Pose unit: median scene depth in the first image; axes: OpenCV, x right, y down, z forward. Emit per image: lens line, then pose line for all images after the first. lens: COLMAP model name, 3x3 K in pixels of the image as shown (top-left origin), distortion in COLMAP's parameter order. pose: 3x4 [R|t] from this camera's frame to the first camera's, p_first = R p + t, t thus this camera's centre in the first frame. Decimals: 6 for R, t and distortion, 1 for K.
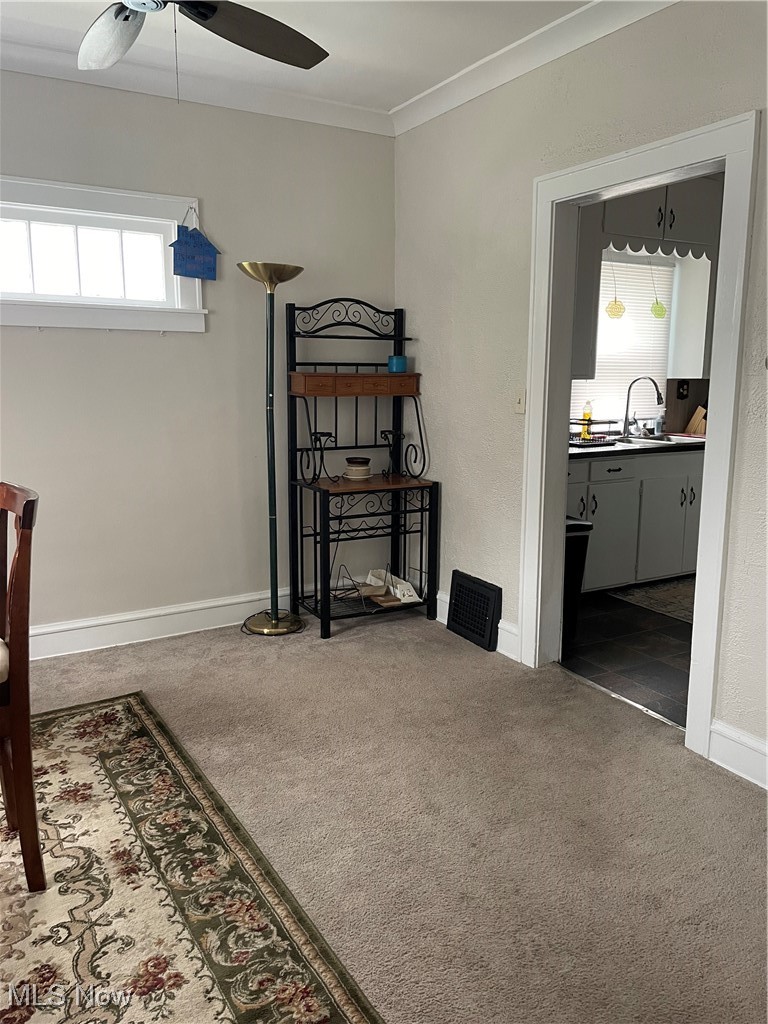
lens RADIAL K [[786.5, 0, 387.6], [0, 786.5, 514.3], [0, 0, 1]] dist [0.047737, -0.049375]
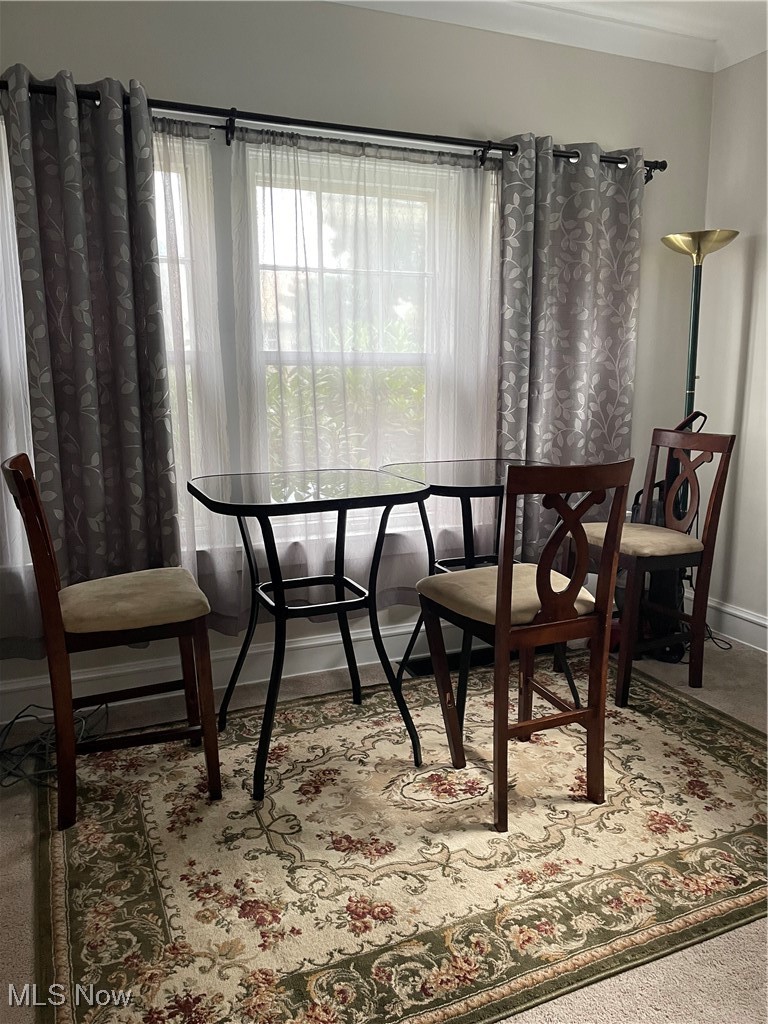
lens RADIAL K [[786.5, 0, 399.6], [0, 786.5, 512.6], [0, 0, 1]] dist [0.047737, -0.049375]
pose [[-0.126808, 0.181294, -0.975219, 0.529027], [-0.176051, 0.963433, 0.201996, -0.129036], [0.976179, 0.197303, -0.090255, 0.852850]]
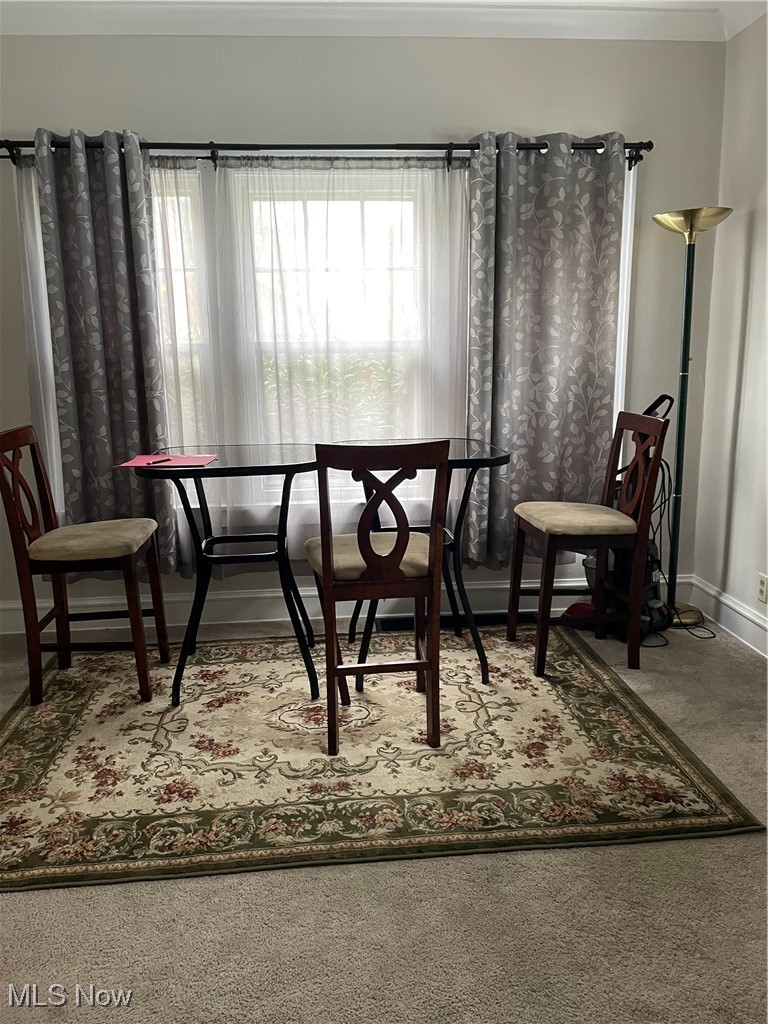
lens RADIAL K [[786.5, 0, 387.4], [0, 786.5, 504.8], [0, 0, 1]] dist [0.047737, -0.049375]
pose [[-0.437586, 0.186666, -0.879588, 0.535106], [-0.143377, 0.951214, 0.273195, -0.249850], [0.887672, 0.245659, -0.389474, 1.423781]]
